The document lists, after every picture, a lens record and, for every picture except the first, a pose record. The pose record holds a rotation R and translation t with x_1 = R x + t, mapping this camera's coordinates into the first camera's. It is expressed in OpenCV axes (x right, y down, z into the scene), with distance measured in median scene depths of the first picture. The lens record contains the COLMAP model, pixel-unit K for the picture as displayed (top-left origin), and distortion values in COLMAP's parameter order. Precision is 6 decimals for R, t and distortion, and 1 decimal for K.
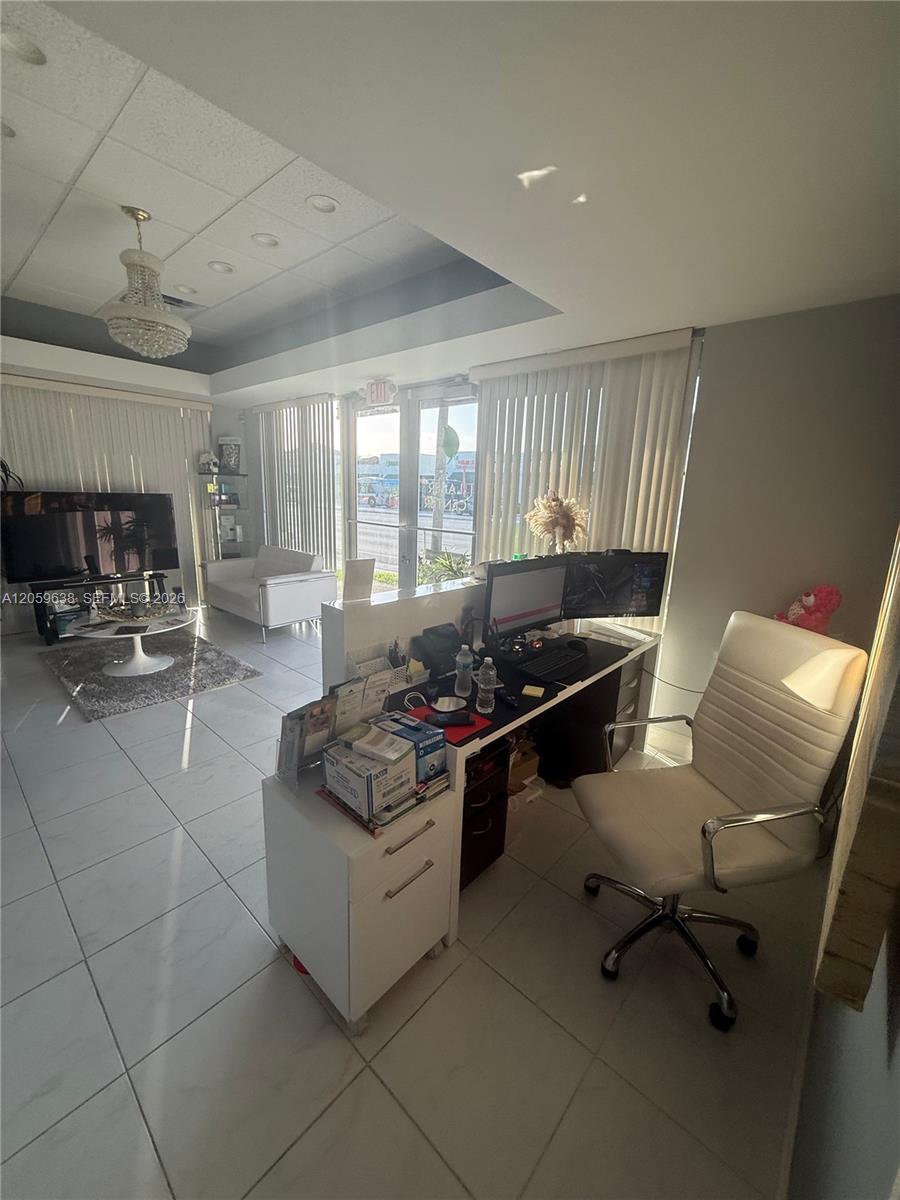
lens RADIAL K [[481.9, 0, 451.6], [0, 481.9, 599.9], [0, 0, 1]] dist [0.000348, 0.000025]
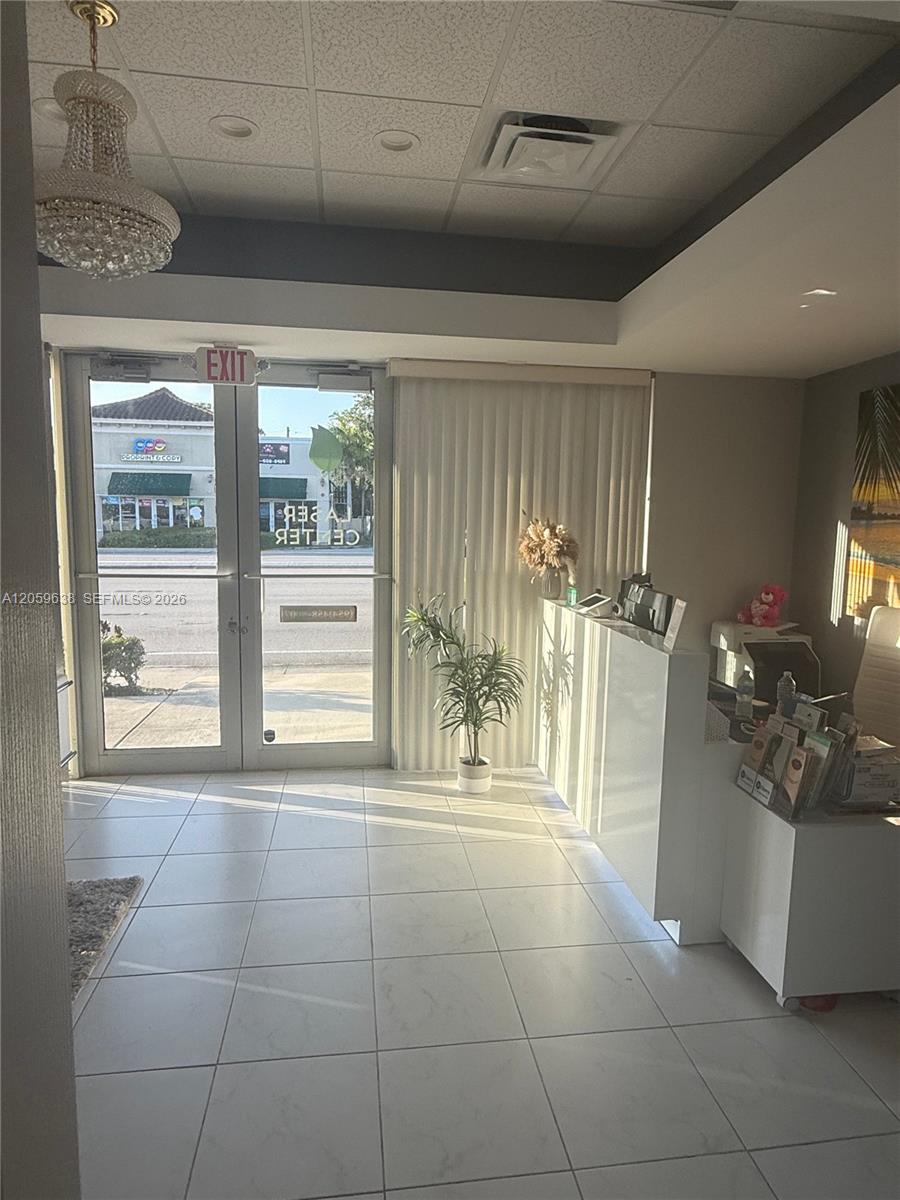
lens RADIAL K [[739.7, 0, 452.2], [0, 739.7, 600.5], [0, 0, 1]] dist [-0.001158, -0.000187]
pose [[0.645475, -0.114459, 0.755156, -0.725215], [0.174725, 0.984617, -0.000108, -0.078152], [-0.743528, 0.132015, 0.655545, 0.184883]]
